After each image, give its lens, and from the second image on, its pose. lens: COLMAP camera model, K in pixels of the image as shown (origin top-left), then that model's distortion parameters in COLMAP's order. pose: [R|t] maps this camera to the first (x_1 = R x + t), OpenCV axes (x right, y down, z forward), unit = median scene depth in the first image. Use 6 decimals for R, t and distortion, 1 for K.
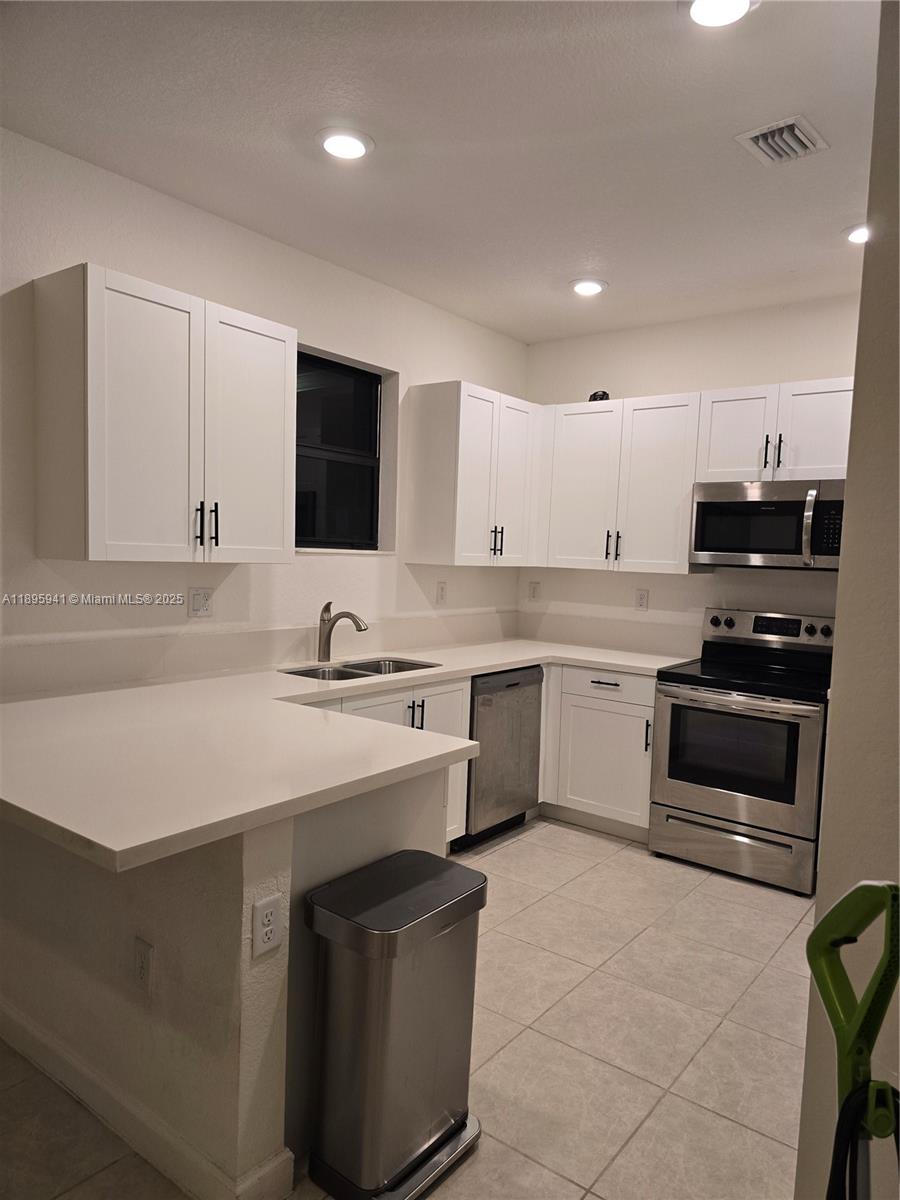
lens RADIAL K [[799.9, 0, 447.1], [0, 799.9, 605.4], [0, 0, 1]] dist [0.036549, -0.035040]
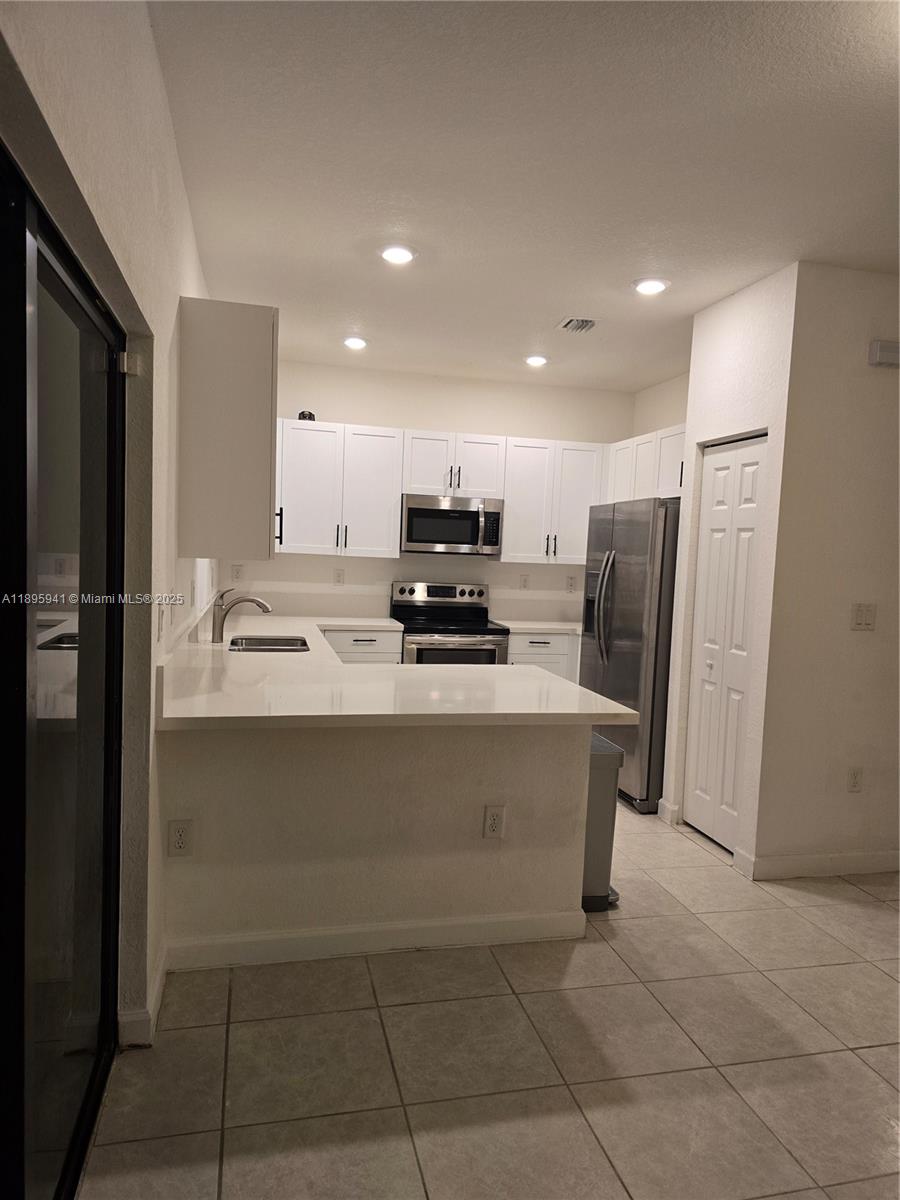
lens RADIAL K [[799.9, 0, 441.5], [0, 799.9, 600.6], [0, 0, 1]] dist [0.036549, -0.035040]
pose [[0.642671, -0.056662, 0.764044, -0.773991], [0.034142, 0.998389, 0.045323, -0.027055], [-0.765382, -0.003042, 0.643570, 0.040277]]
